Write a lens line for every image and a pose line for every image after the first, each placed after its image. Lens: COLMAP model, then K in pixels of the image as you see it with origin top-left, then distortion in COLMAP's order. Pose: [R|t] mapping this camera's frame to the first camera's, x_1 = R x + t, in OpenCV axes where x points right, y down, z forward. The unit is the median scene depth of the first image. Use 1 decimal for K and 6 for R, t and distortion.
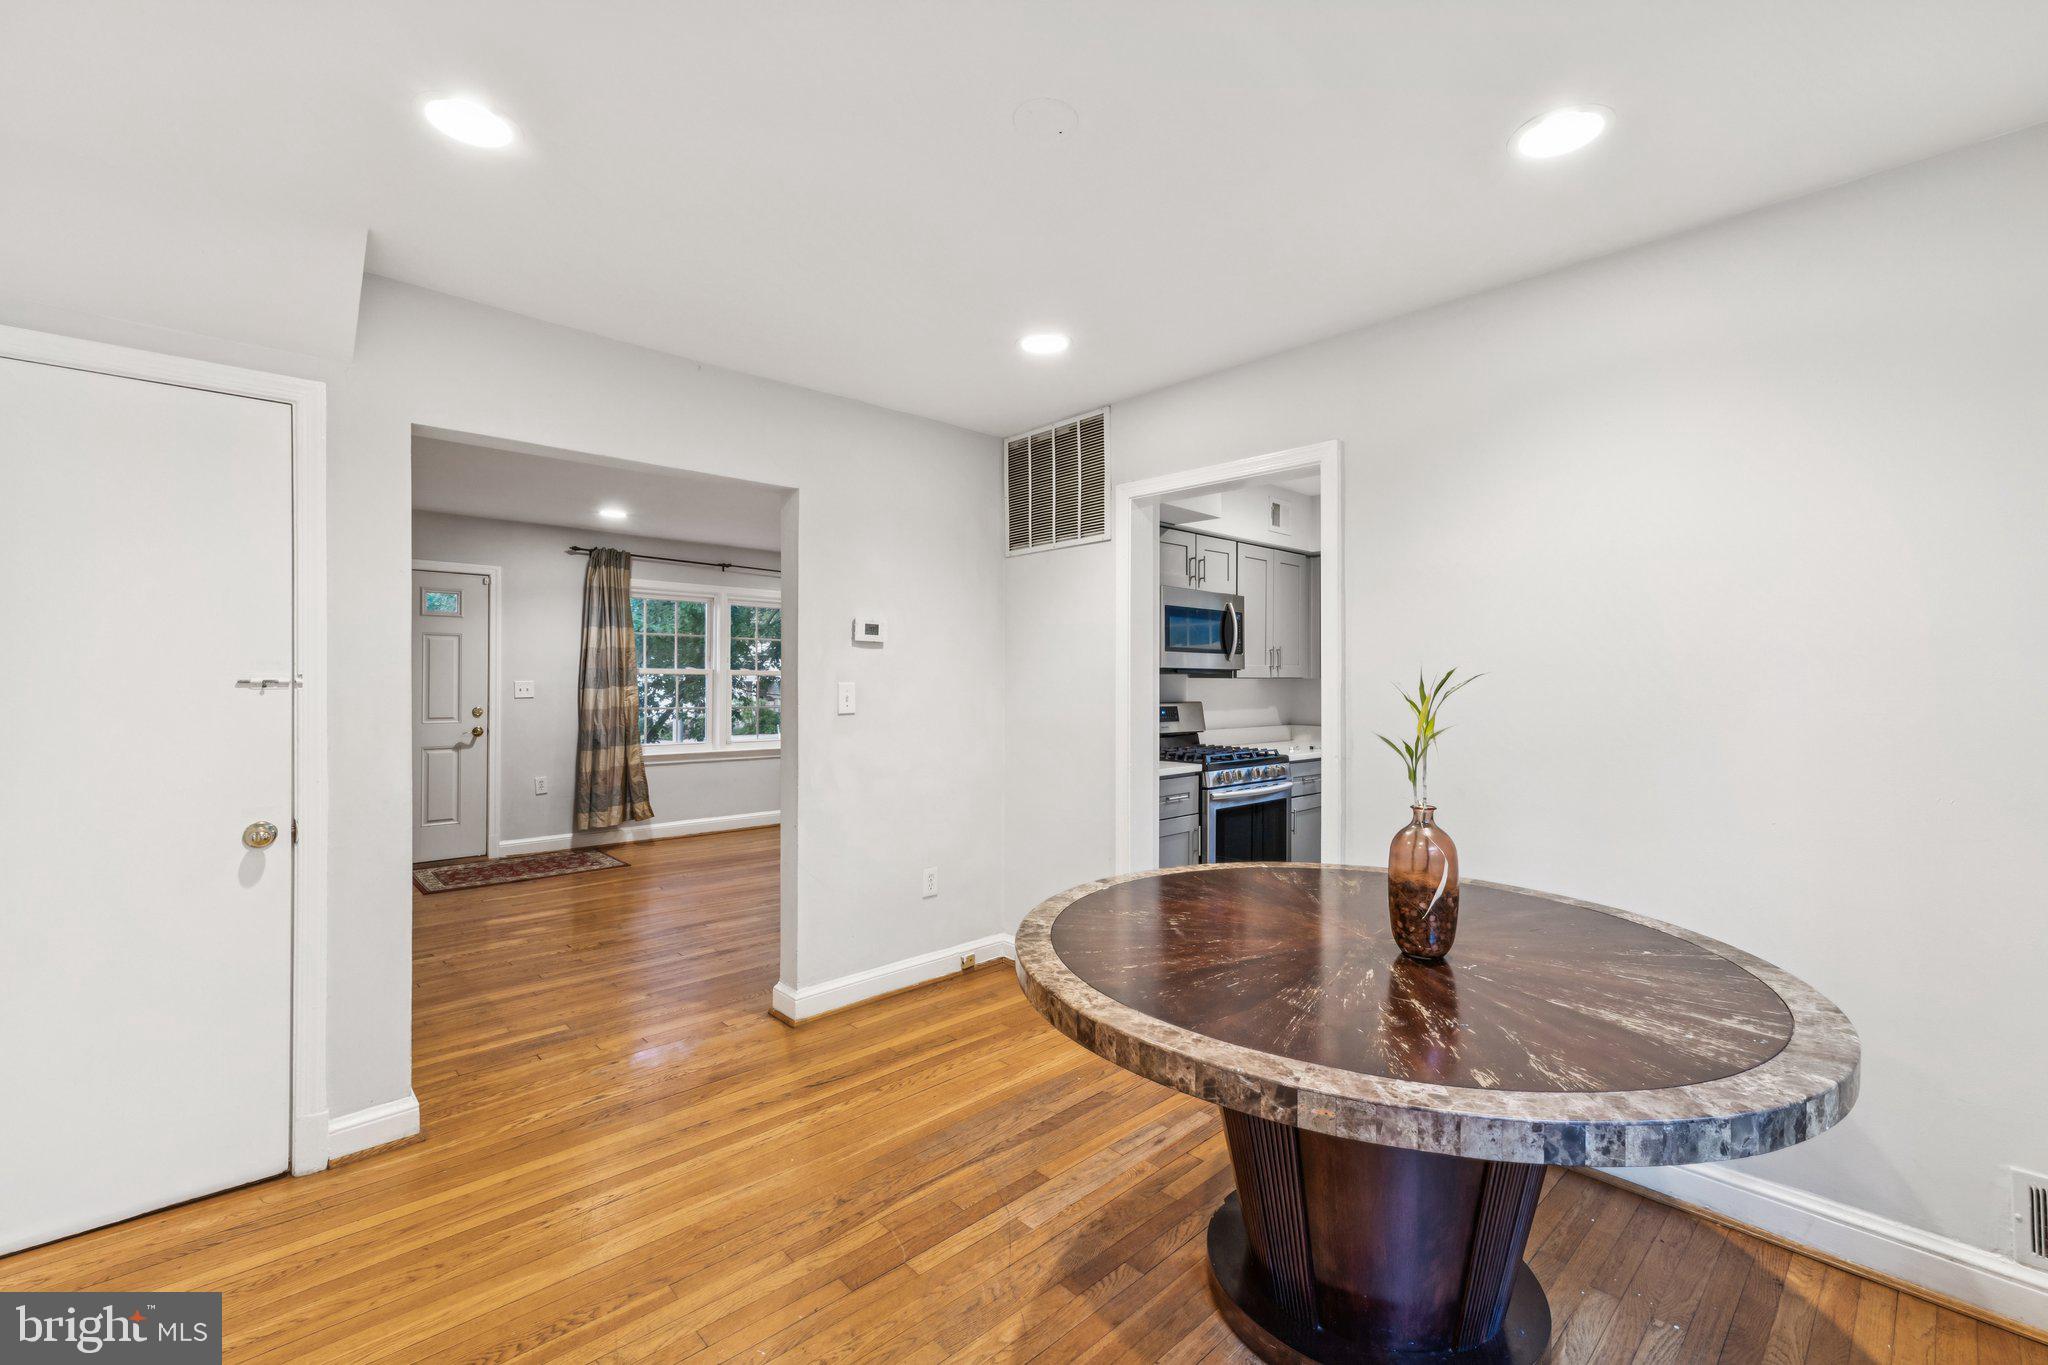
lens RADIAL K [[877.2, 0, 1023.2], [0, 877.2, 669.8], [0, 0, 1]] dist [0.005360, 0.000837]
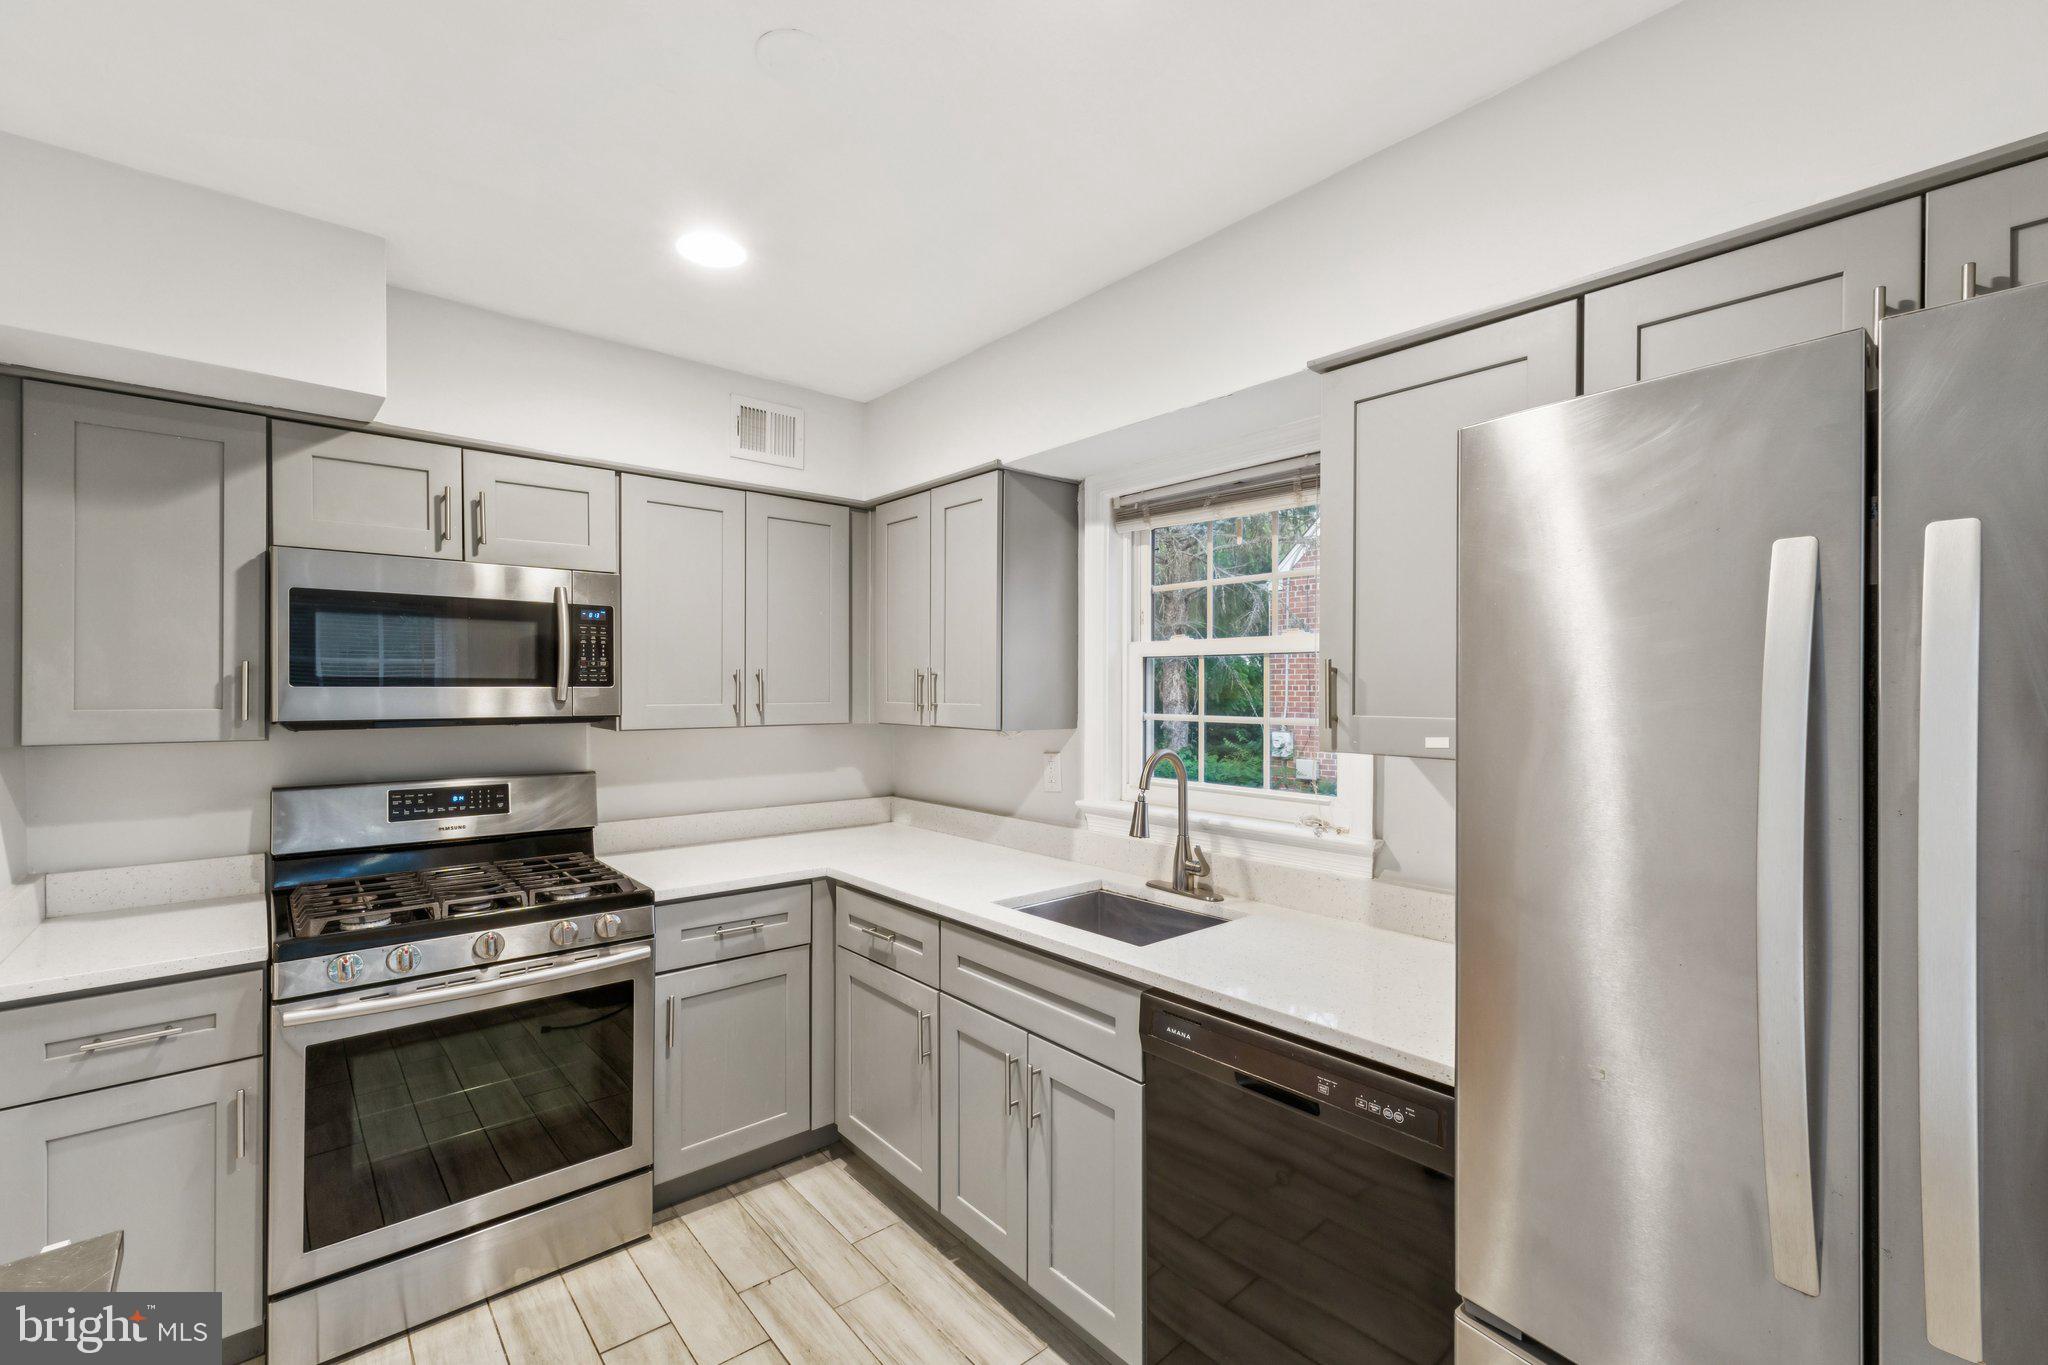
lens RADIAL K [[877.2, 0, 1025.9], [0, 877.2, 689.5], [0, 0, 1]] dist [0.005360, 0.000837]
pose [[0.999076, -0.000358, -0.042968, 0.545563], [0.001016, 0.999883, 0.015288, -0.025086], [0.042958, -0.015318, 0.998959, 0.518587]]
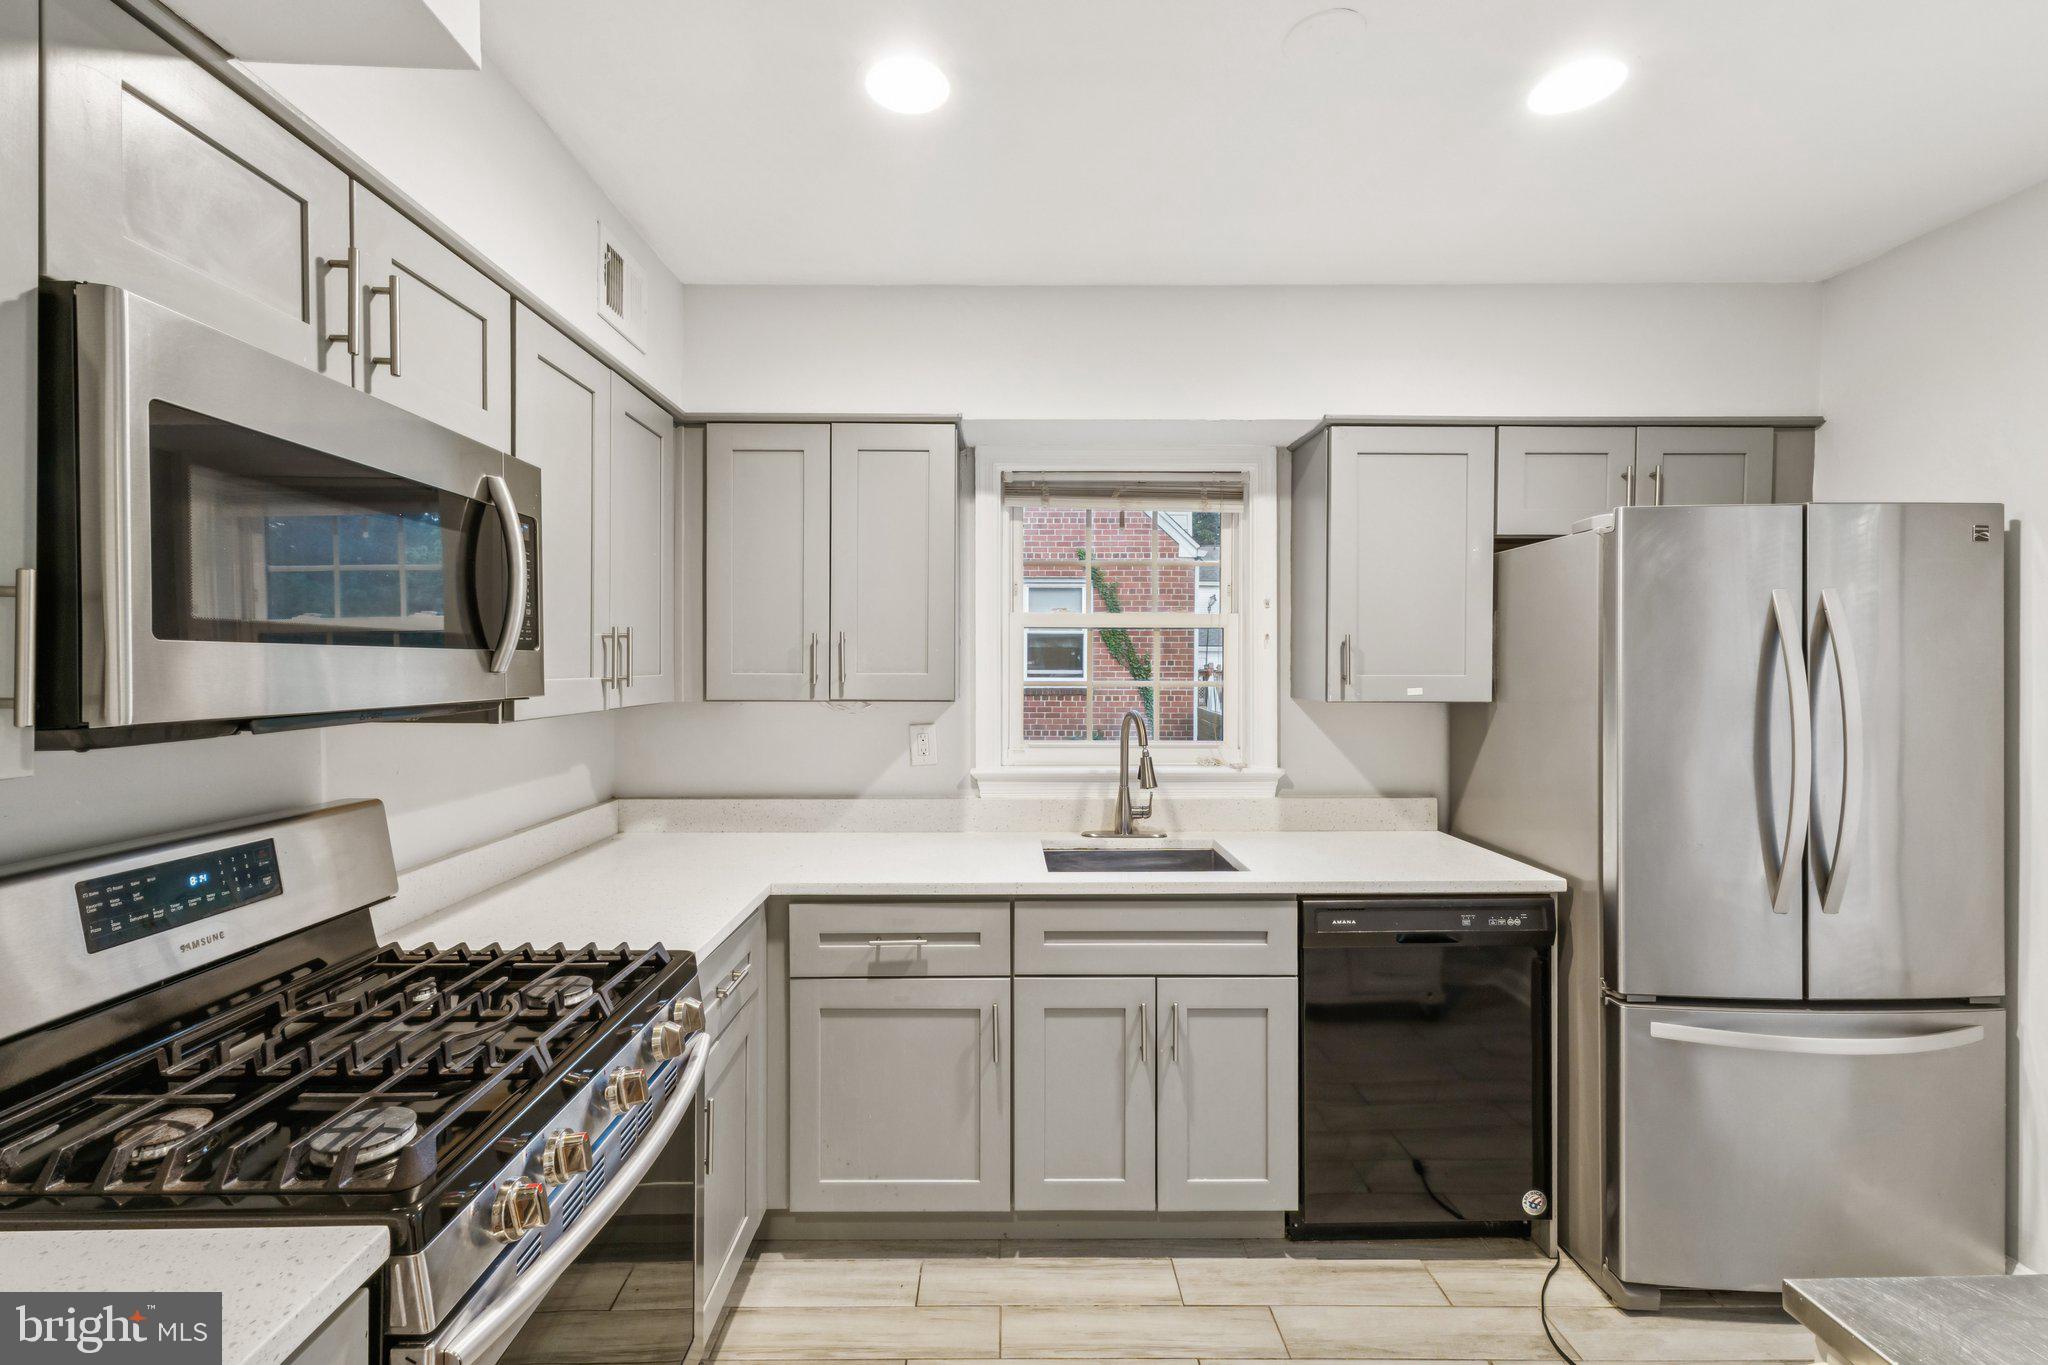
lens RADIAL K [[877.2, 0, 1011.2], [0, 877.2, 671.4], [0, 0, 1]] dist [0.005360, 0.000837]
pose [[0.675295, -0.007510, 0.737510, 0.138747], [-0.009759, 0.999770, 0.019117, -0.018526], [-0.737483, -0.020106, 0.675066, 0.695092]]
